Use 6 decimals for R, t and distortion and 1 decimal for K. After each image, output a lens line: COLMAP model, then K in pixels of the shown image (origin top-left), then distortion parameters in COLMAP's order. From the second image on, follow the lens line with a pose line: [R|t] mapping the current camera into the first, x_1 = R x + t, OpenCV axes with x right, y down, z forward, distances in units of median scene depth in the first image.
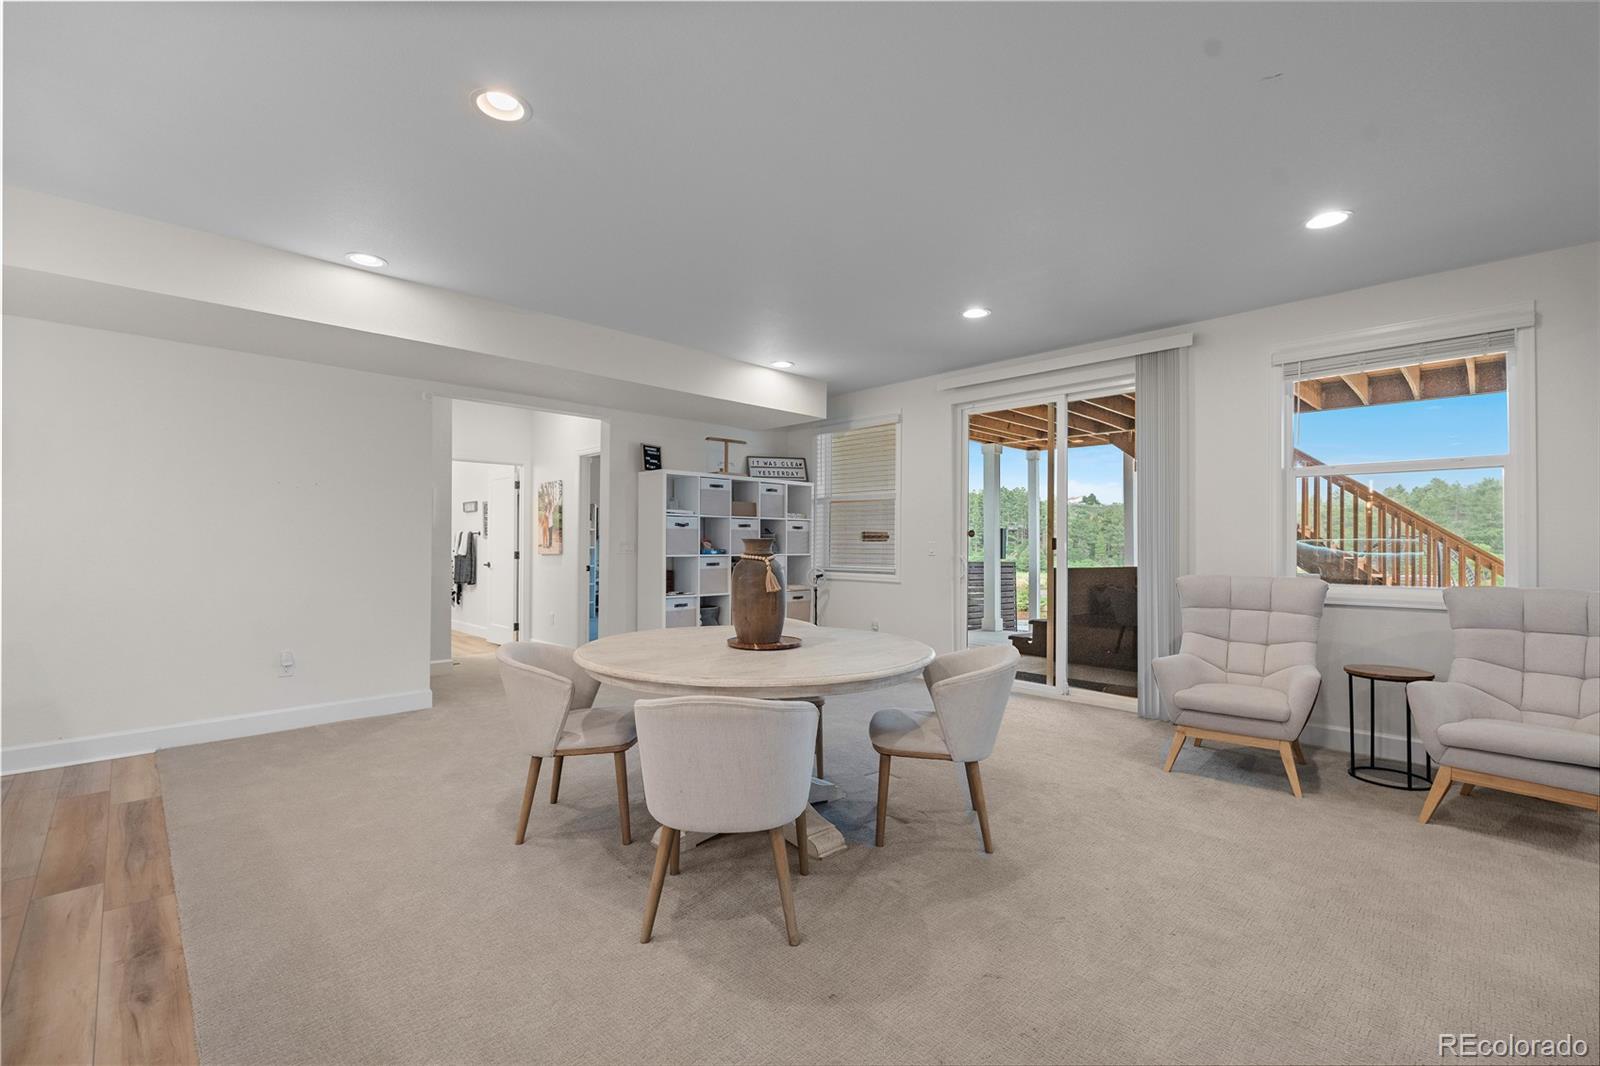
lens RADIAL K [[706.5, 0, 802.3], [0, 706.5, 535.9], [0, 0, 1]] dist [-0.004997, 0.000817]
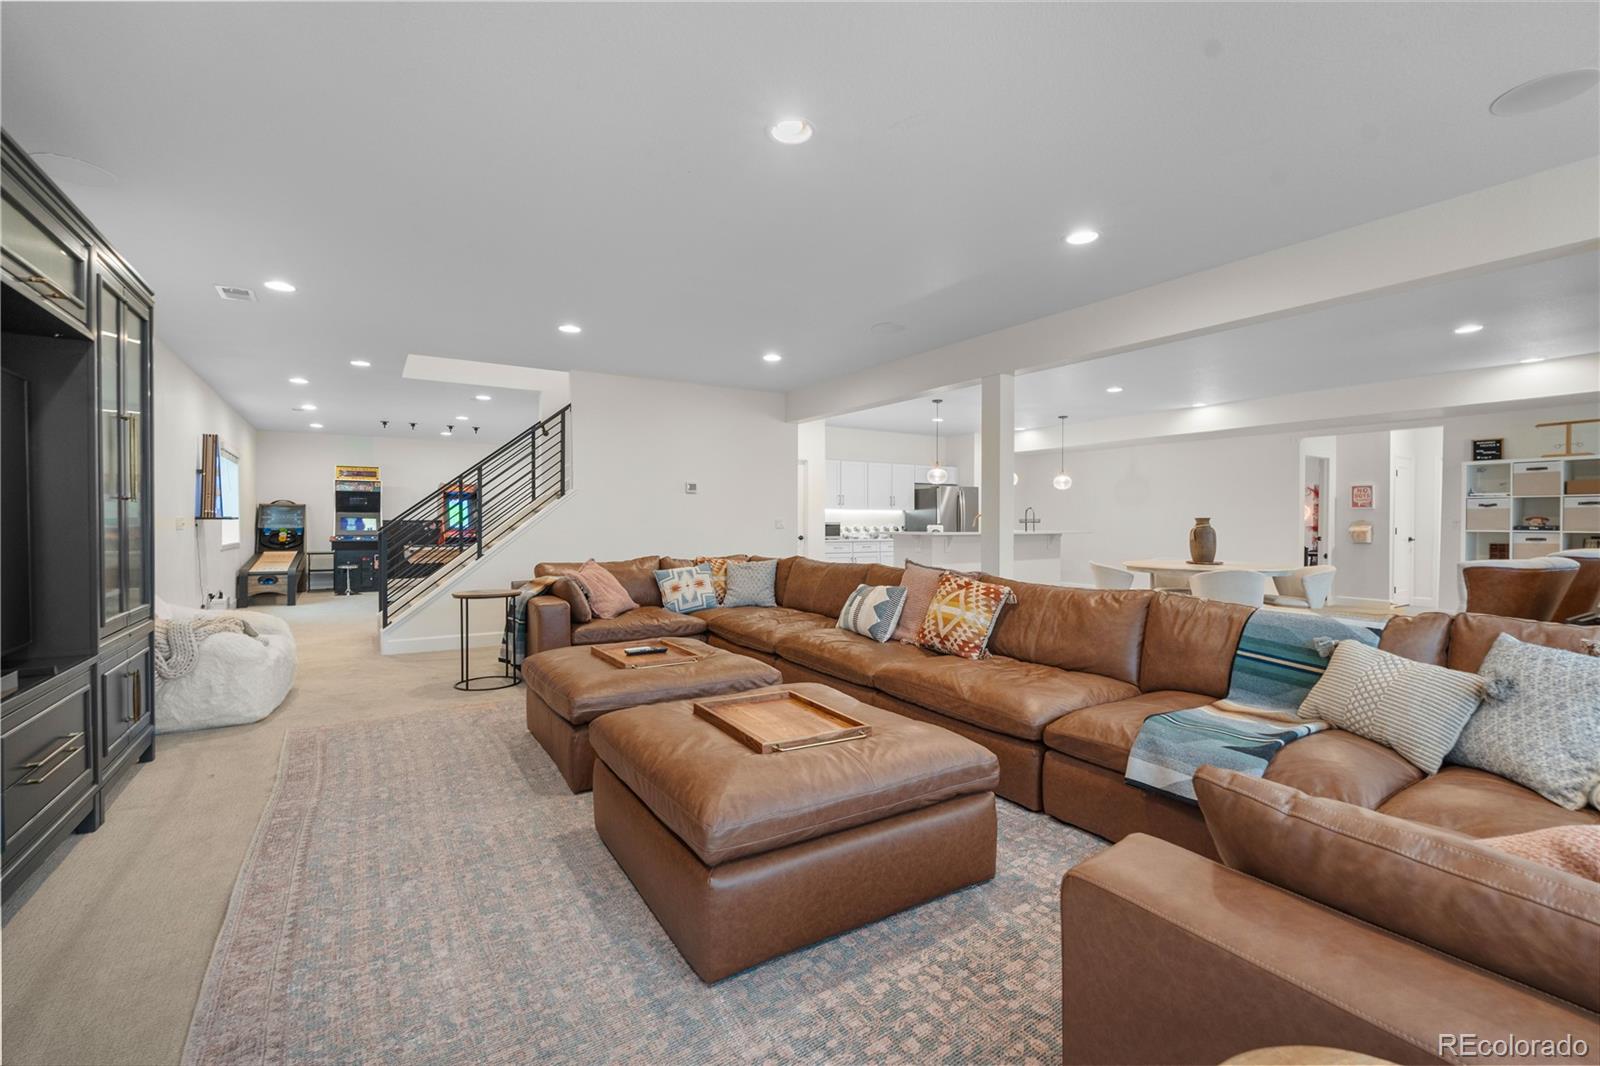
lens RADIAL K [[706.5, 0, 807.5], [0, 706.5, 529.3], [0, 0, 1]] dist [-0.004997, 0.000817]
pose [[-0.204786, 0.005779, -0.978790, 1.194114], [0.008546, 0.999955, 0.004116, 0.010467], [0.978769, -0.007522, -0.204827, 0.104844]]
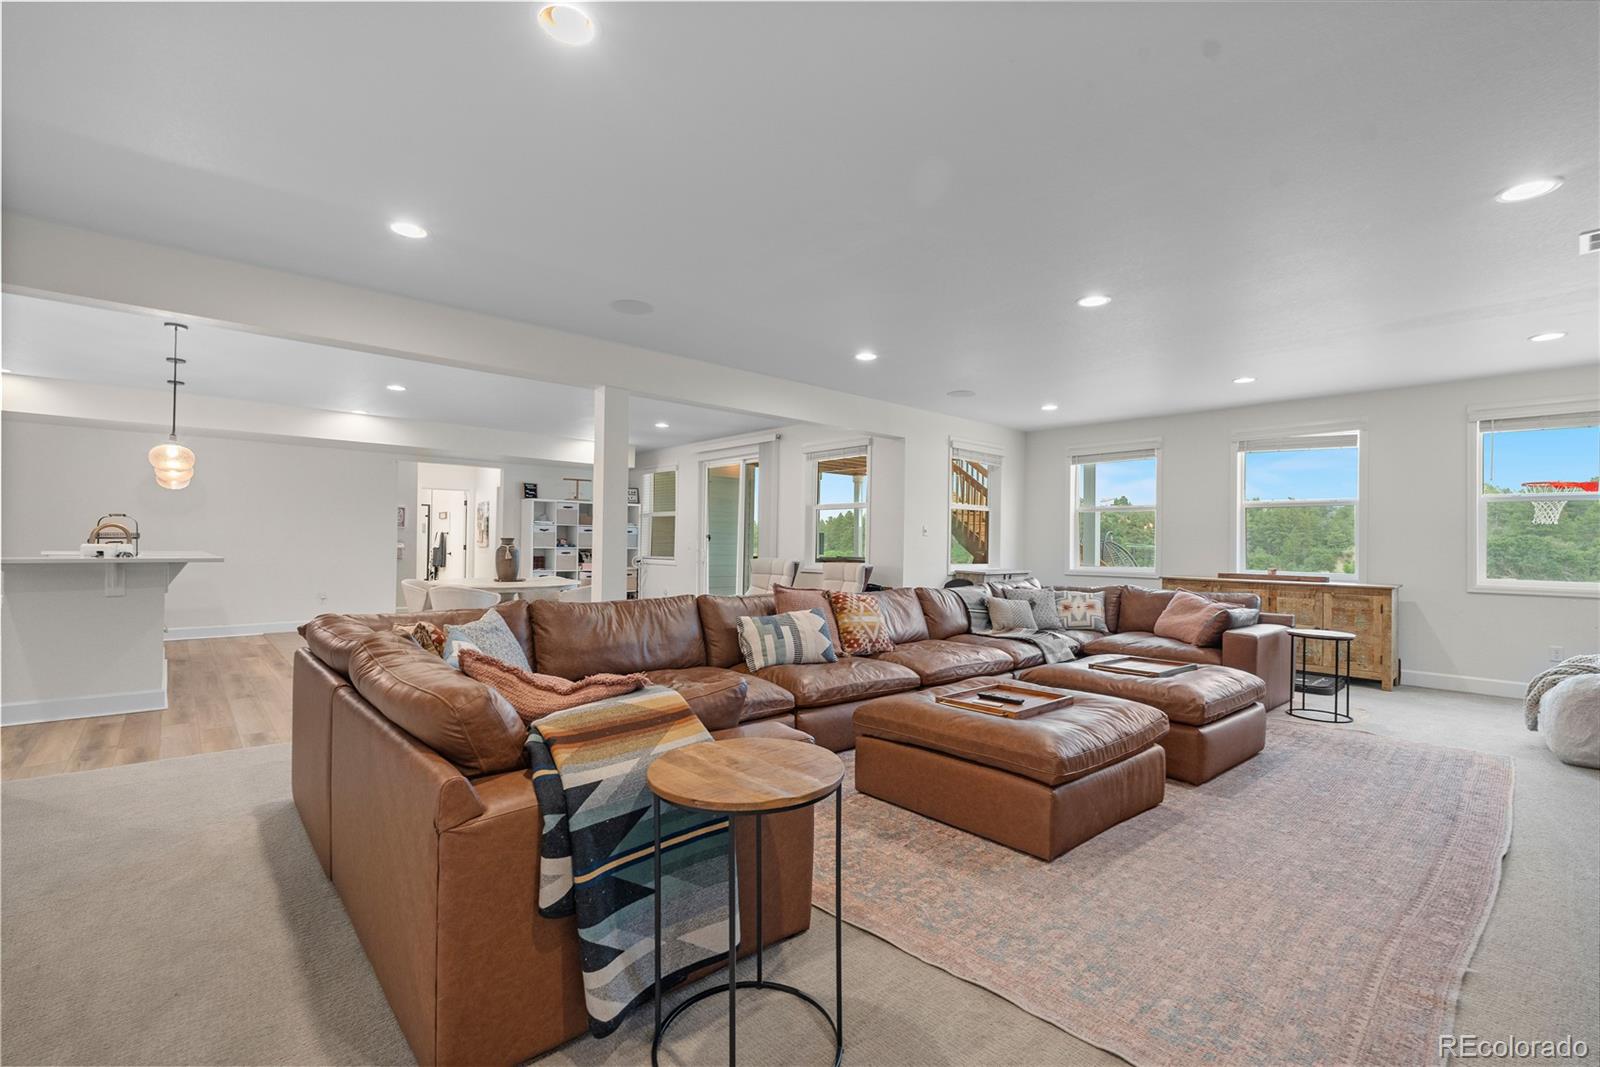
lens RADIAL K [[706.5, 0, 794.9], [0, 706.5, 538.9], [0, 0, 1]] dist [-0.004997, 0.000817]
pose [[0.998958, 0.008806, -0.044774, 0.505550], [-0.008642, 0.999955, 0.003857, -0.005390], [0.044806, -0.003466, 0.998990, -0.687449]]
